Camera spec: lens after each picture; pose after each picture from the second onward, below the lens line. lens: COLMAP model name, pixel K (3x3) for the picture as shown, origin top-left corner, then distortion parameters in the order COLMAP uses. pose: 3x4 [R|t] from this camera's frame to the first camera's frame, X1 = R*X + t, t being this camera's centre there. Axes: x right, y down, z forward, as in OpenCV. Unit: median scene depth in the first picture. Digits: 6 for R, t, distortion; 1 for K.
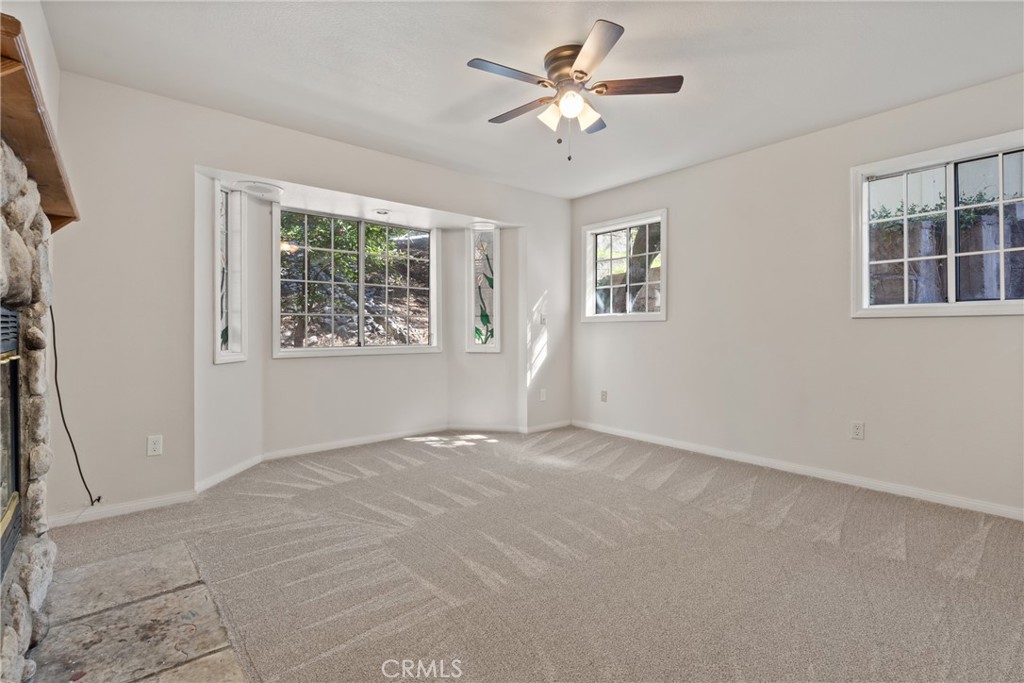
lens RADIAL K [[482.7, 0, 513.9], [0, 482.7, 326.0], [0, 0, 1]] dist [0.000143, 0.000090]
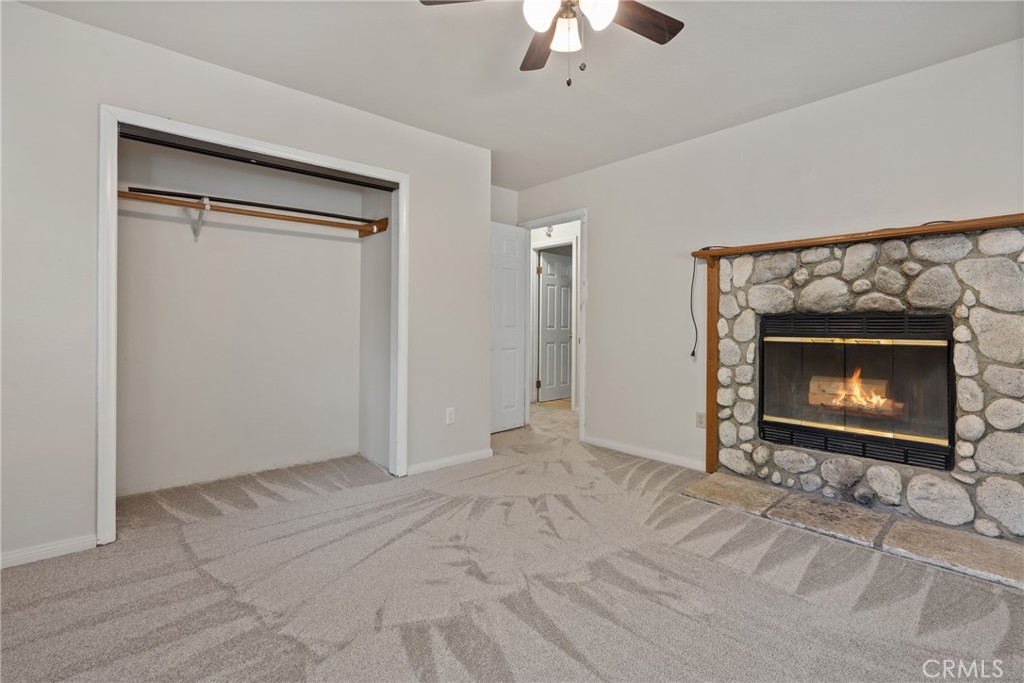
lens RADIAL K [[473.3, 0, 512.7], [0, 473.3, 325.5], [0, 0, 1]] dist [-0.002605, -0.000022]
pose [[-0.999958, -0.001235, -0.009052, 0.287926], [-0.001231, 0.999999, -0.000461, 0.000366], [0.009052, -0.000449, -0.999959, 2.399868]]
